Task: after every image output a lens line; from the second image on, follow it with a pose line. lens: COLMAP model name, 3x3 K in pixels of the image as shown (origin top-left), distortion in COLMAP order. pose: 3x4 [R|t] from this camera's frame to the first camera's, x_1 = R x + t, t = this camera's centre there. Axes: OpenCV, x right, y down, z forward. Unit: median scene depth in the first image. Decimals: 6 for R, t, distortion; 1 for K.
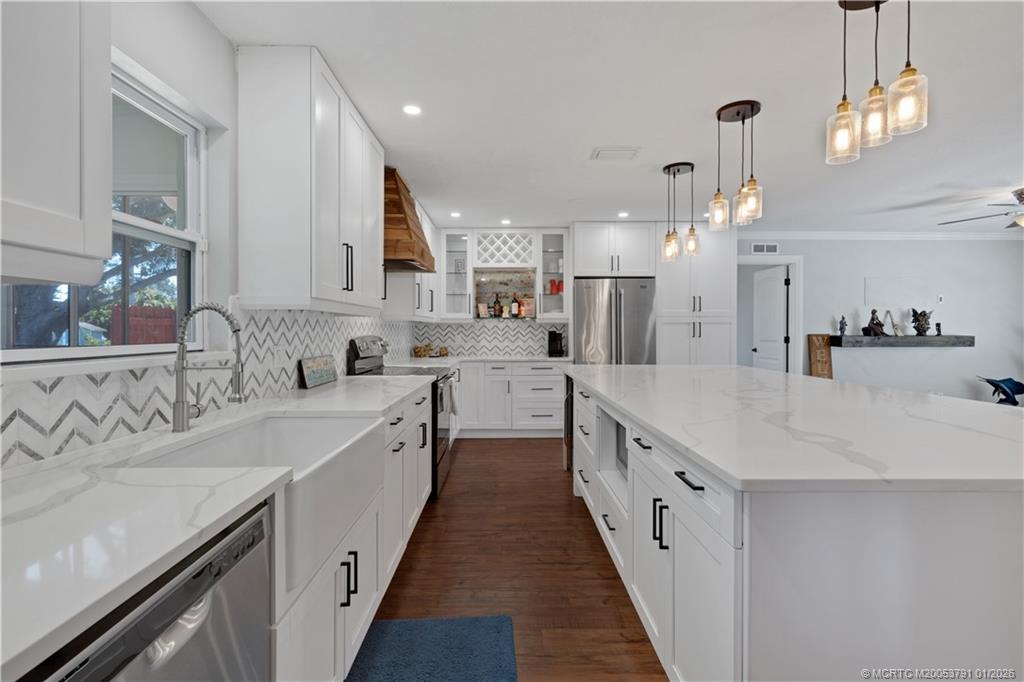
lens RADIAL K [[445.0, 0, 512.0], [0, 445.0, 341.0], [0, 0, 1]] dist [-0.000150, -0.000141]
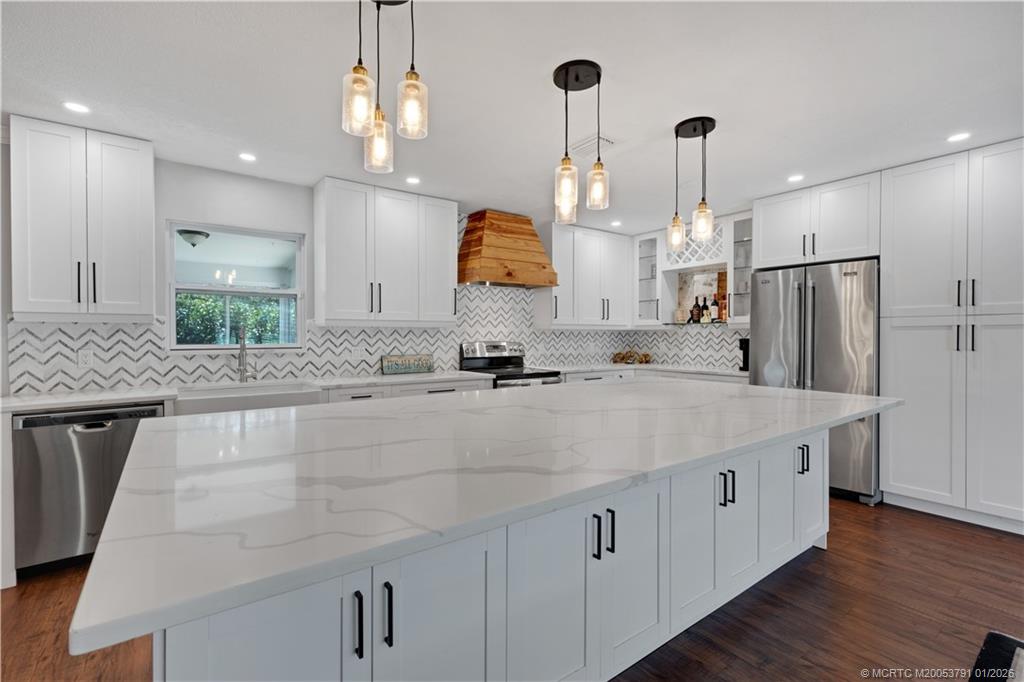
lens RADIAL K [[453.2, 0, 528.1], [0, 453.2, 339.3], [0, 0, 1]] dist [0.001157, -0.000037]
pose [[0.608506, 0.007857, -0.793510, 0.506219], [-0.020432, 0.999775, -0.005769, -0.008678], [0.793286, 0.019724, 0.608529, 0.188894]]
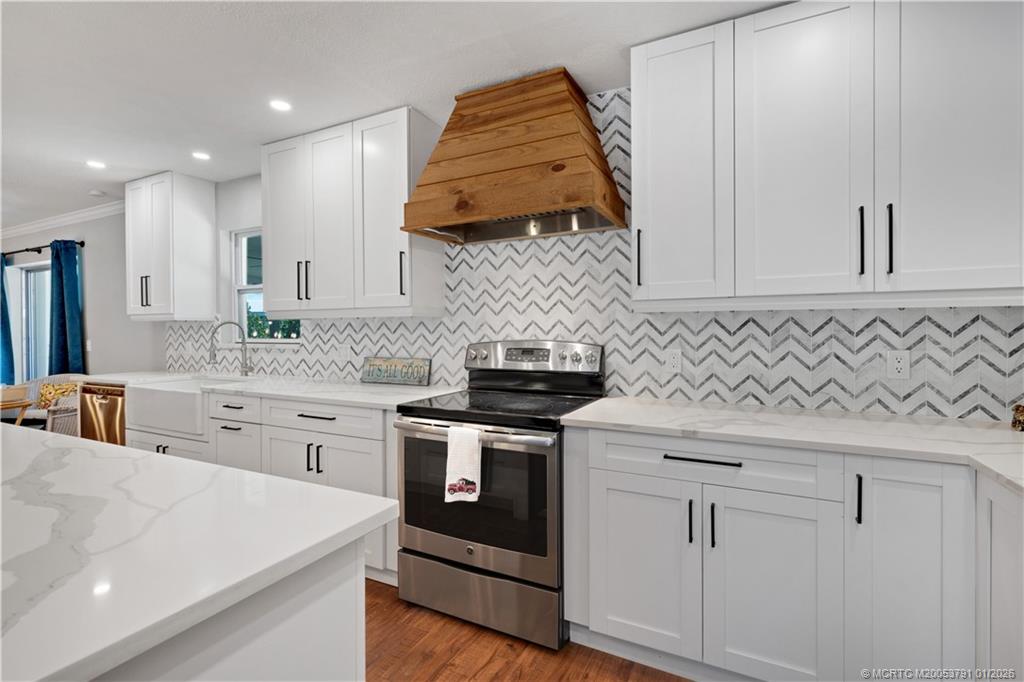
lens RADIAL K [[460.7, 0, 490.2], [0, 460.7, 330.3], [0, 0, 1]] dist [0.001690, 0.000147]
pose [[-0.457954, -0.000013, -0.888976, 0.209182], [-0.019960, 0.999748, 0.010267, -0.022120], [0.888752, 0.022446, -0.457839, 0.828949]]
